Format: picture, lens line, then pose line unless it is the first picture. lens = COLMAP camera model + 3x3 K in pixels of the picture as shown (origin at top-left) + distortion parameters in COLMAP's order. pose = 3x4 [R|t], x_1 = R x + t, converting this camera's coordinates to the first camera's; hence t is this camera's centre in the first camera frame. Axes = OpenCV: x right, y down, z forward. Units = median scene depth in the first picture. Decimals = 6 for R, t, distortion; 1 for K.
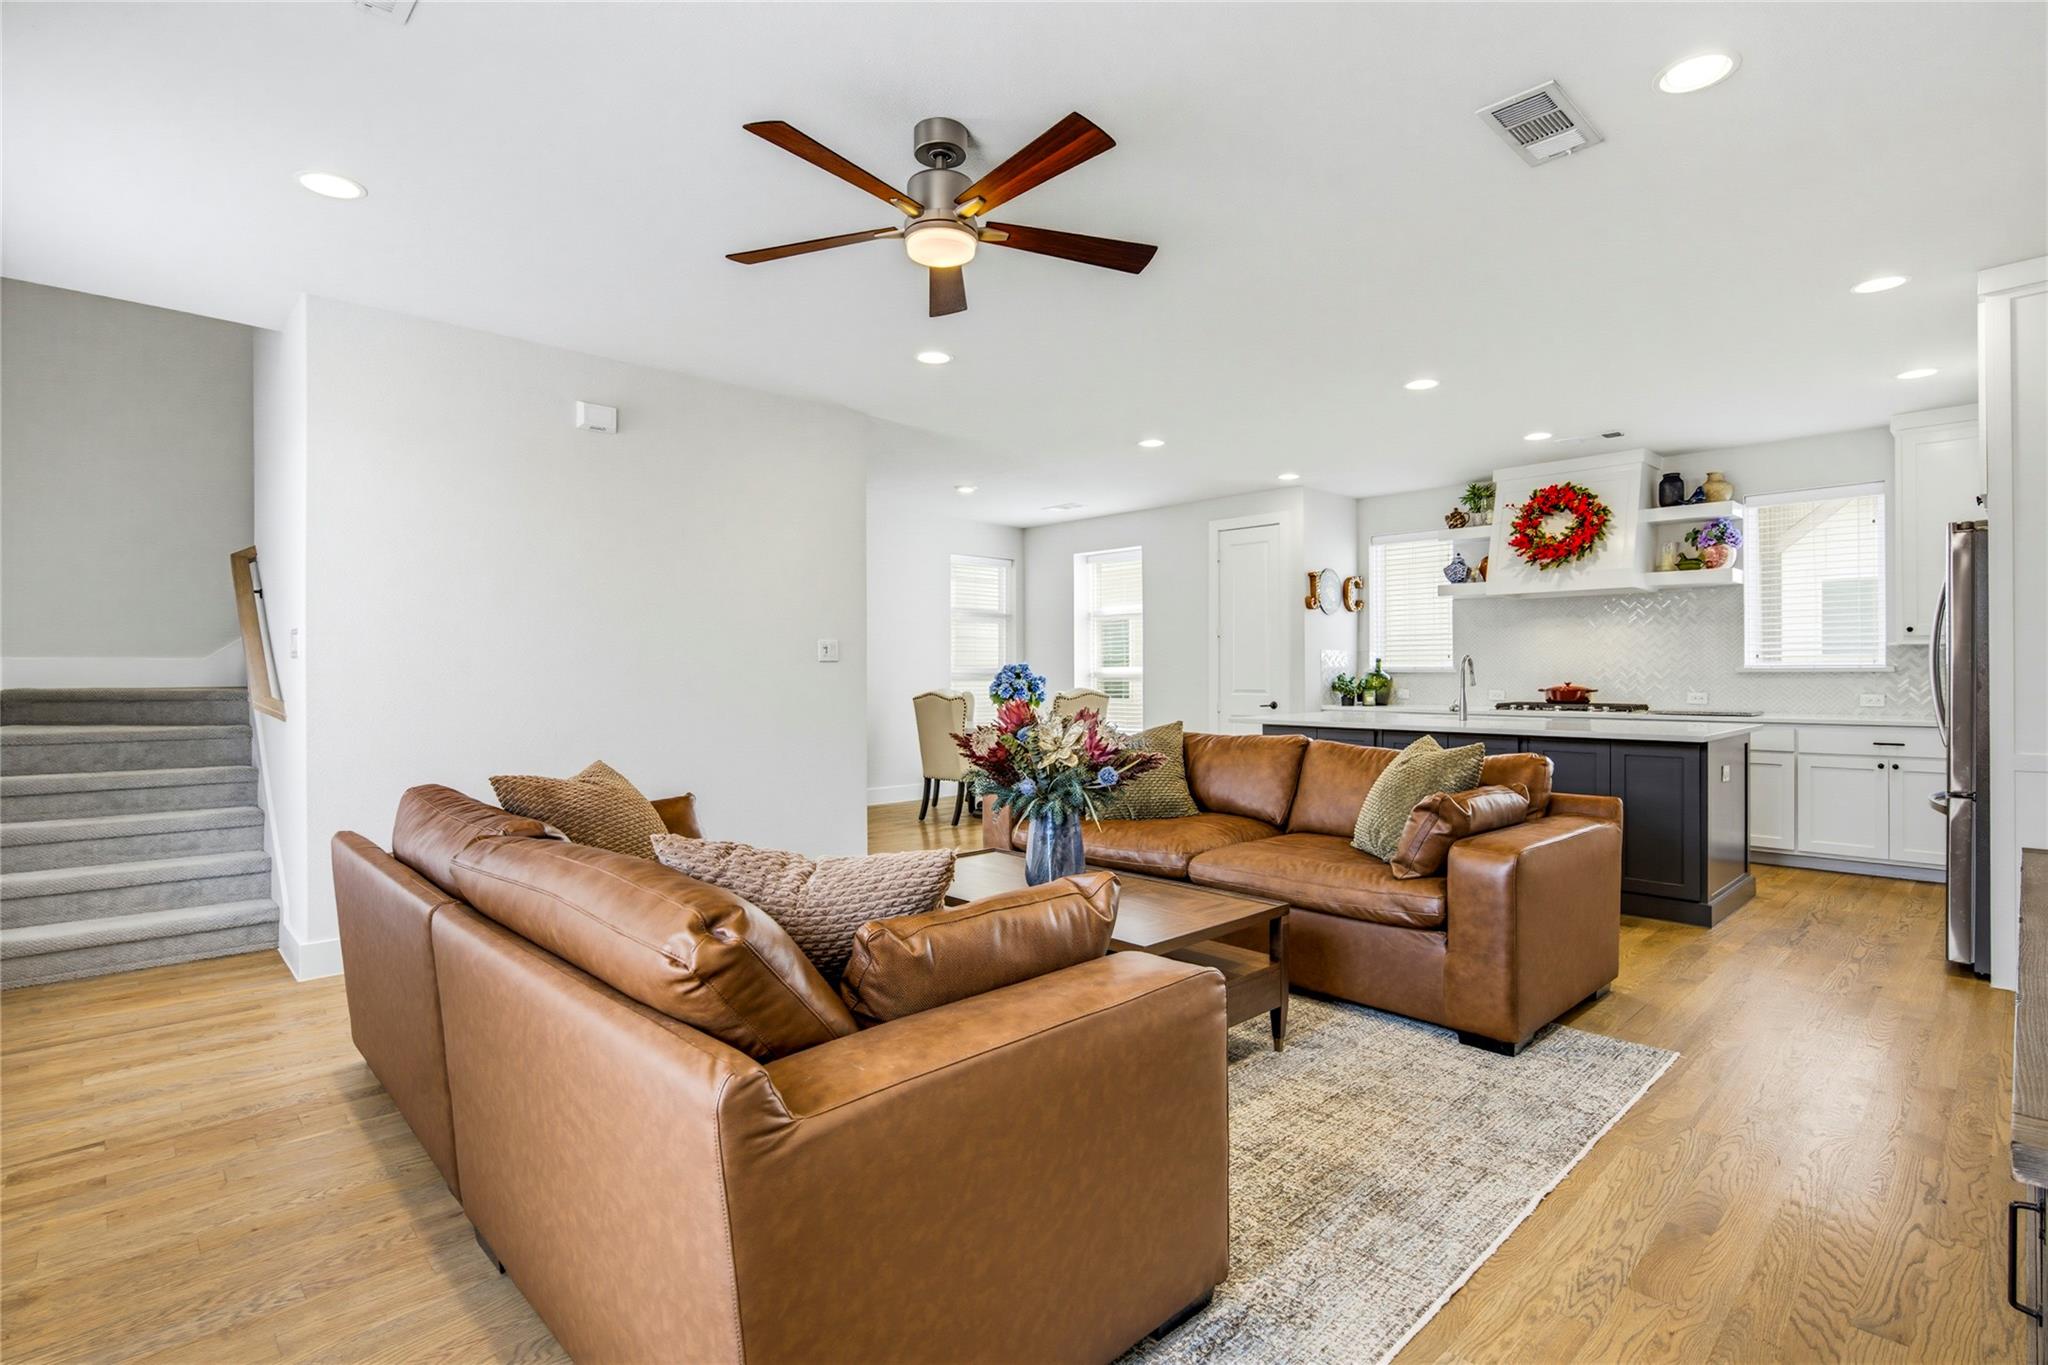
lens RADIAL K [[977.5, 0, 1030.4], [0, 977.5, 678.1], [0, 0, 1]] dist [-0.002766, -0.000797]
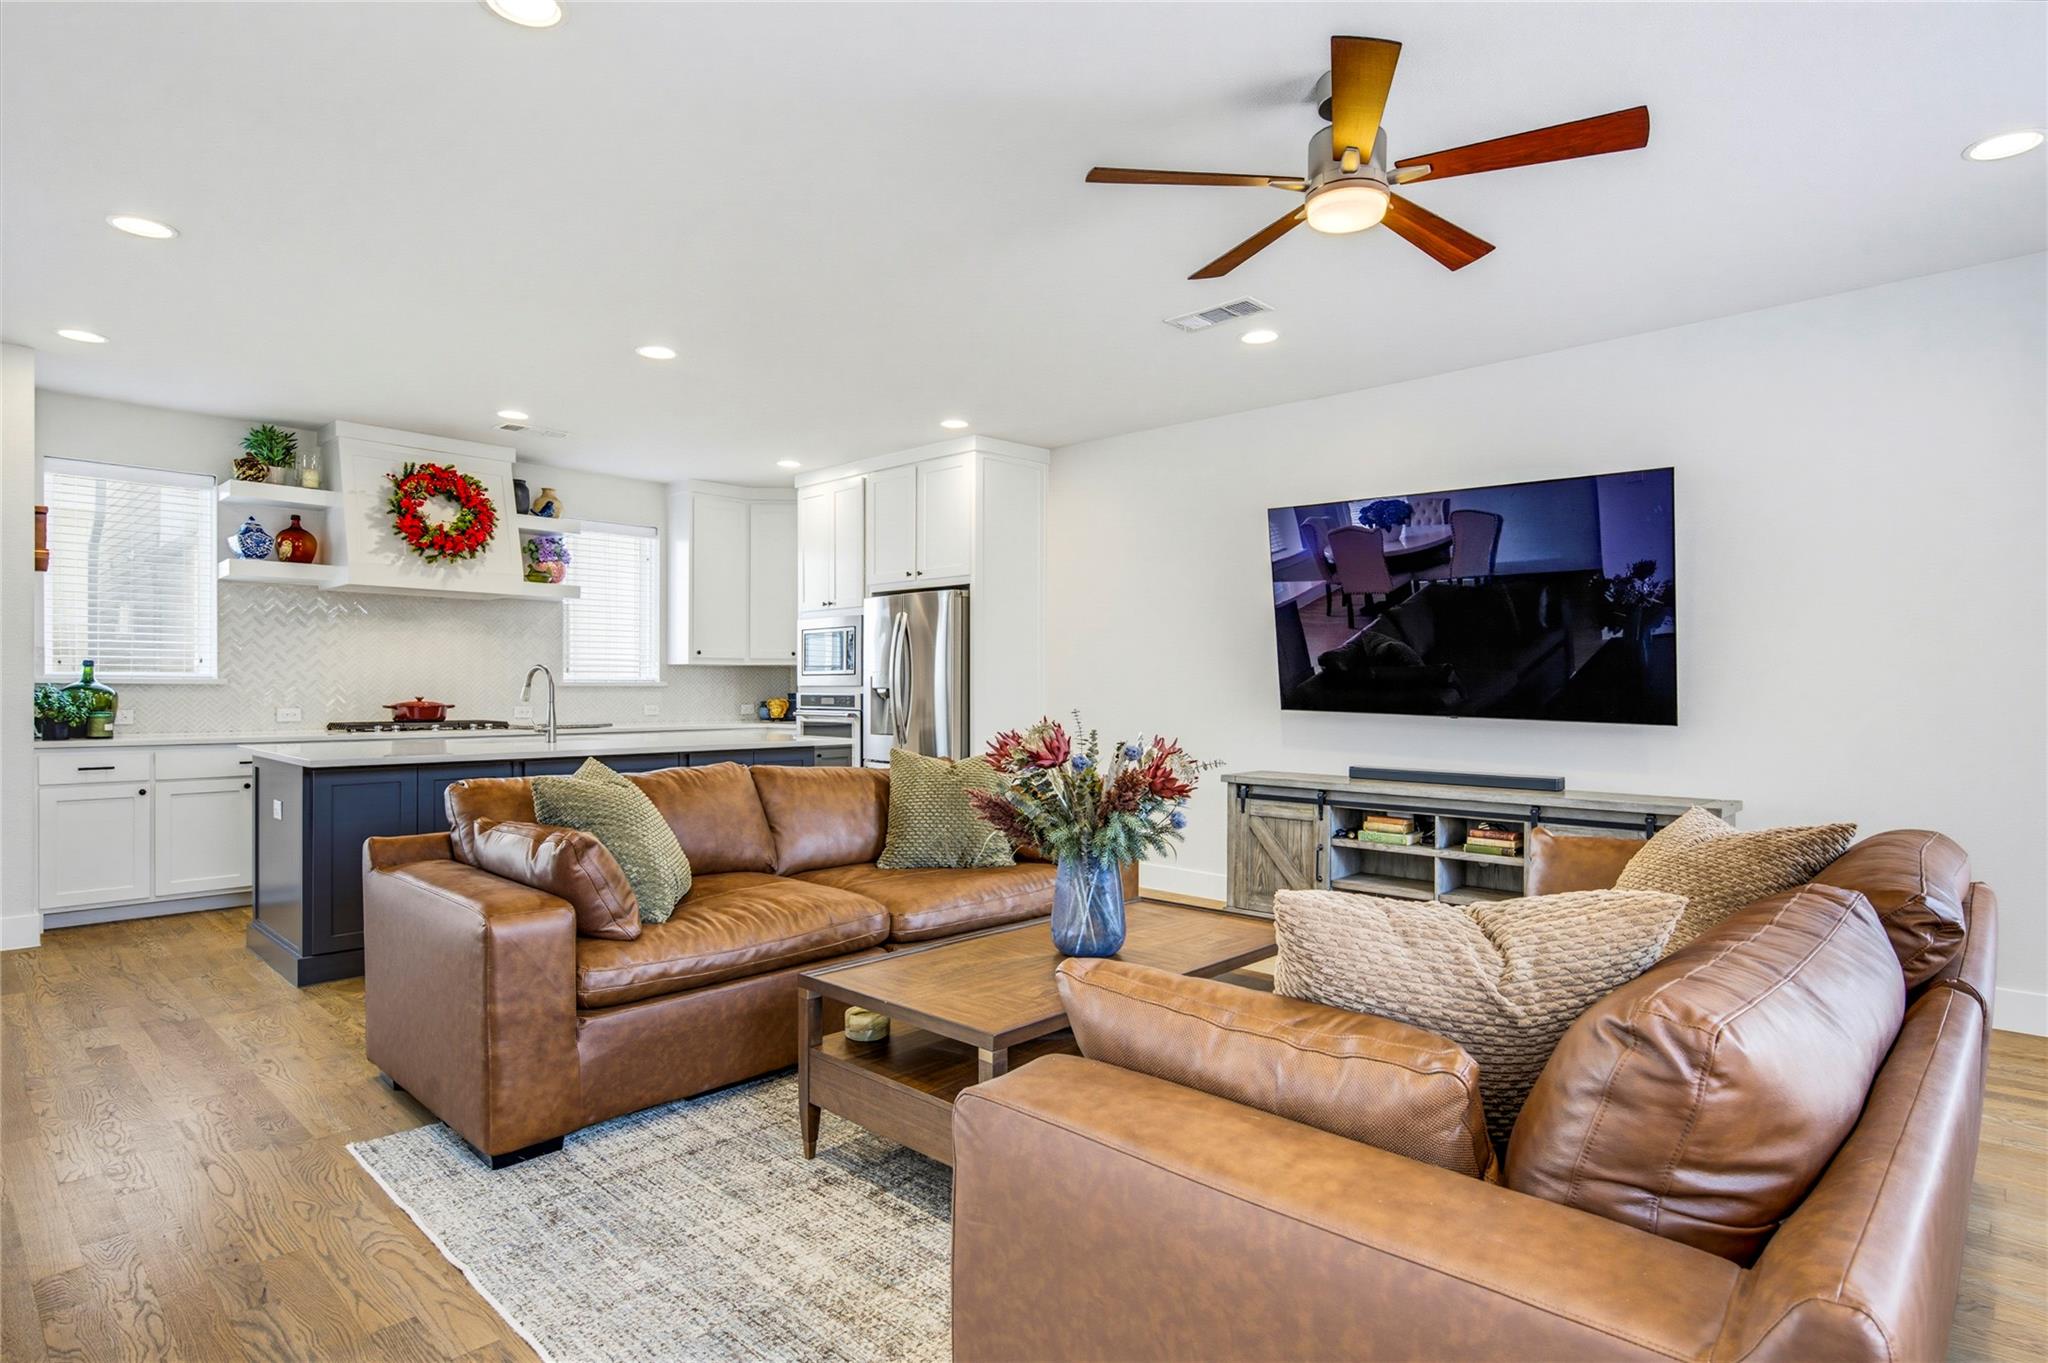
lens RADIAL K [[1088.9, 0, 1024.0], [0, 1088.9, 681.5], [0, 0, 1]] dist [0.011310, 0.000902]
pose [[-0.036774, 0.006410, 0.999303, -0.422928], [0.002823, 0.999976, -0.006311, -0.001506], [-0.999320, 0.002588, -0.036791, 0.520666]]
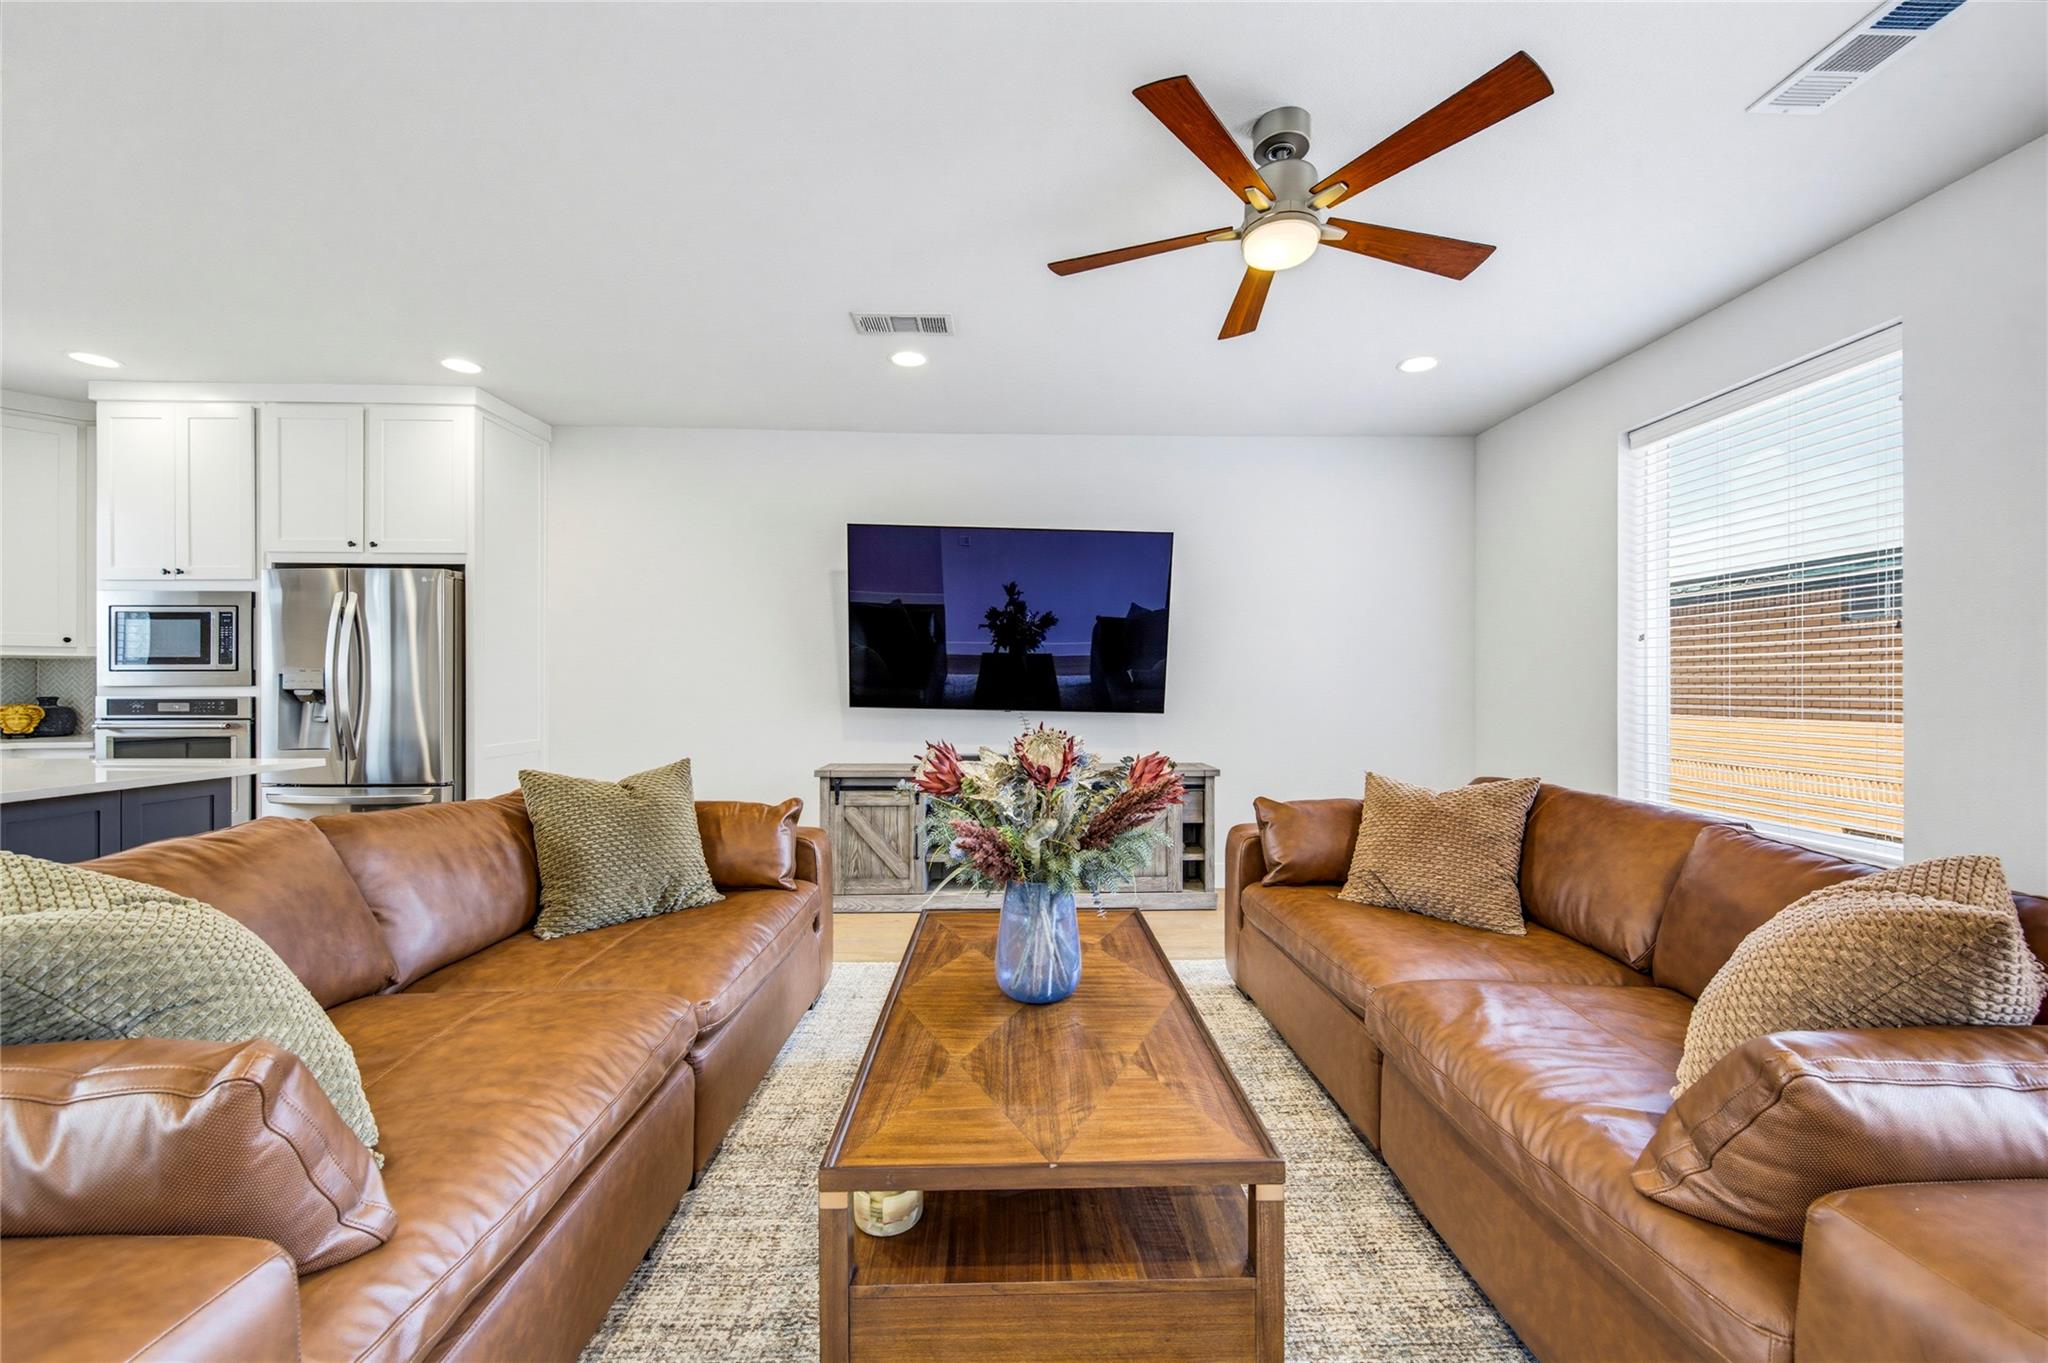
lens RADIAL K [[801.0, 0, 1028.0], [0, 801.0, 686.4], [0, 0, 1]] dist [-0.000229, -0.000071]
pose [[-0.739086, 0.001562, 0.673609, -0.171495], [0.004255, 0.999988, 0.002350, -0.003235], [-0.673597, 0.004603, -0.739084, 0.687113]]
